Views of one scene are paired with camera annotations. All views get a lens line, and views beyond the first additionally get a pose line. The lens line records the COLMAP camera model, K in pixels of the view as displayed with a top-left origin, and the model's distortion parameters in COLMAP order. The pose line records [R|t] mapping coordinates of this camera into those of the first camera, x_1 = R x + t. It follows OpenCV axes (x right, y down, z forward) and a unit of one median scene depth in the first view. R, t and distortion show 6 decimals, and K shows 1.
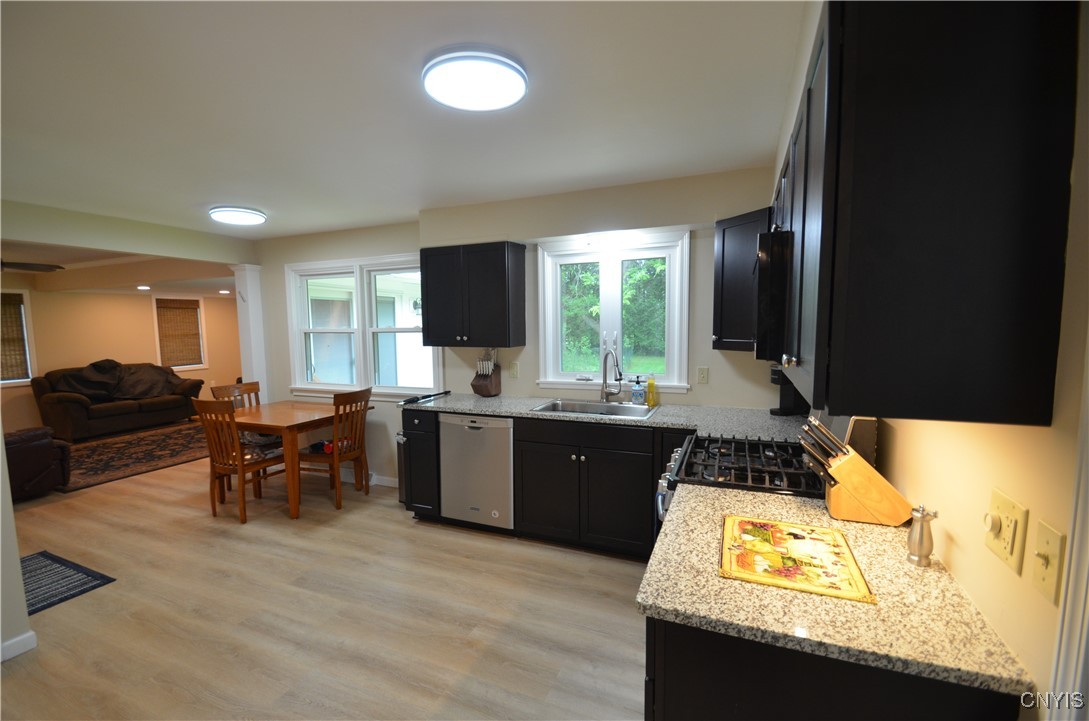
lens RADIAL K [[475.0, 0, 534.9], [0, 475.0, 373.5], [0, 0, 1]] dist [0.000339, -0.009166]
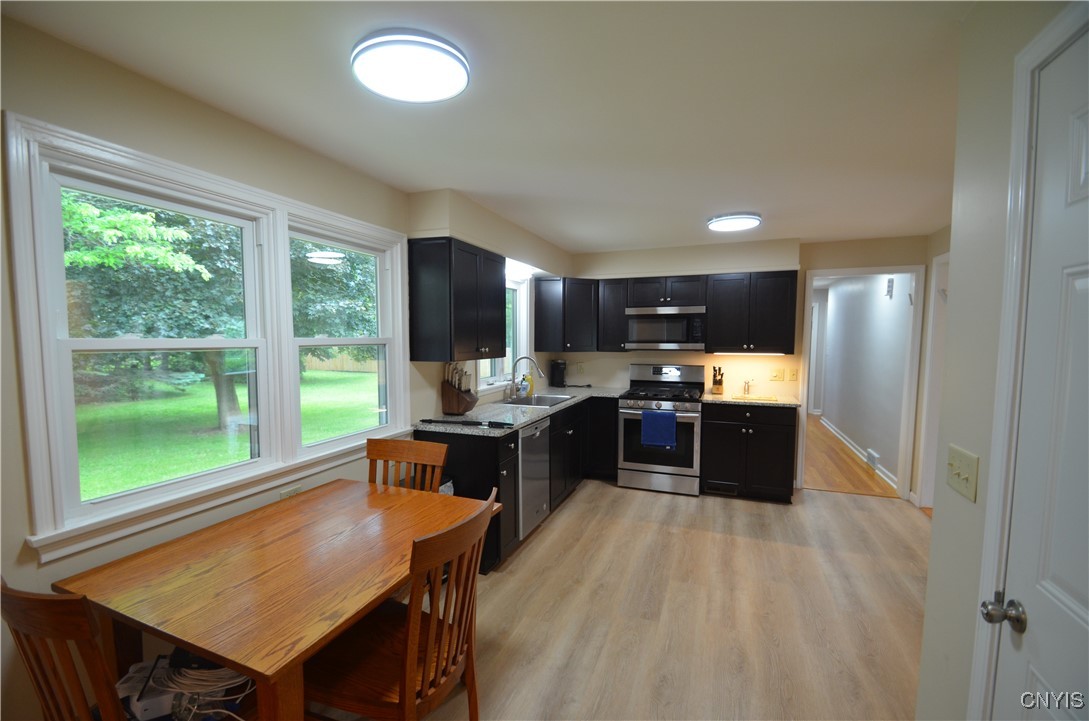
lens RADIAL K [[472.7, 0, 529.4], [0, 472.7, 371.1], [0, 0, 1]] dist [0.002825, 0.000182]
pose [[-0.009713, -0.059963, 0.998153, -1.698040], [0.100353, 0.993102, 0.060636, -0.127896], [-0.994905, 0.100756, -0.003629, 1.472907]]
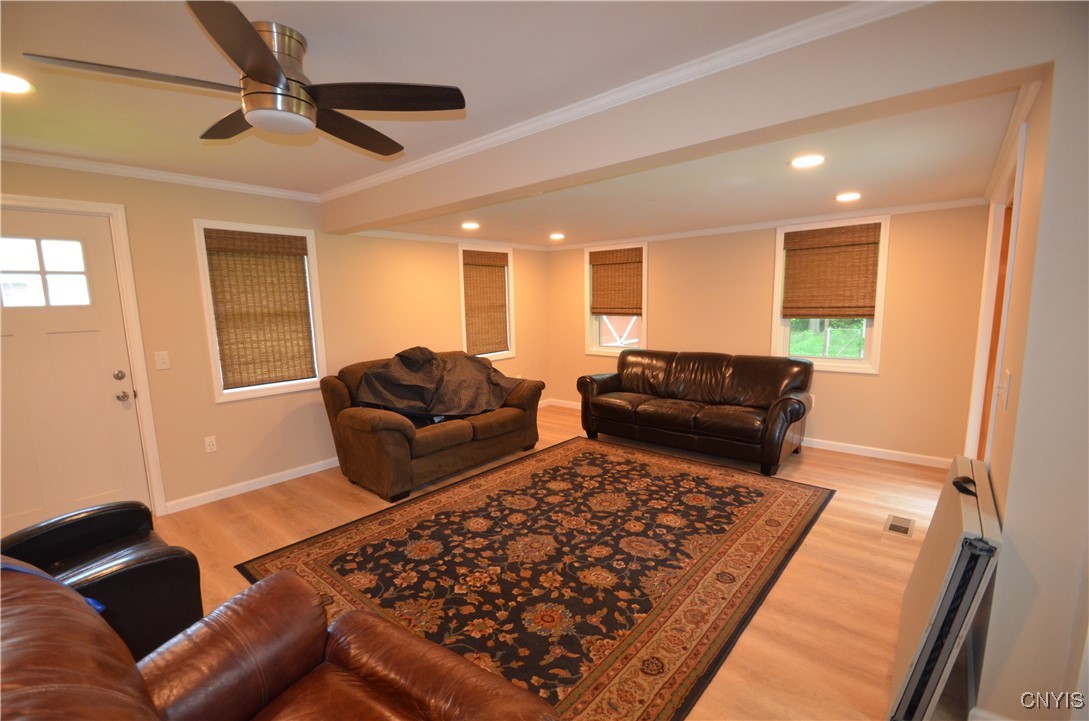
lens RADIAL K [[472.7, 0, 529.4], [0, 472.7, 371.1], [0, 0, 1]] dist [0.002825, 0.000182]
pose [[0.950145, 0.035442, -0.309789, -0.056481], [-0.020143, 0.998421, 0.052446, -0.003246], [0.311158, -0.043591, 0.949358, 0.045554]]
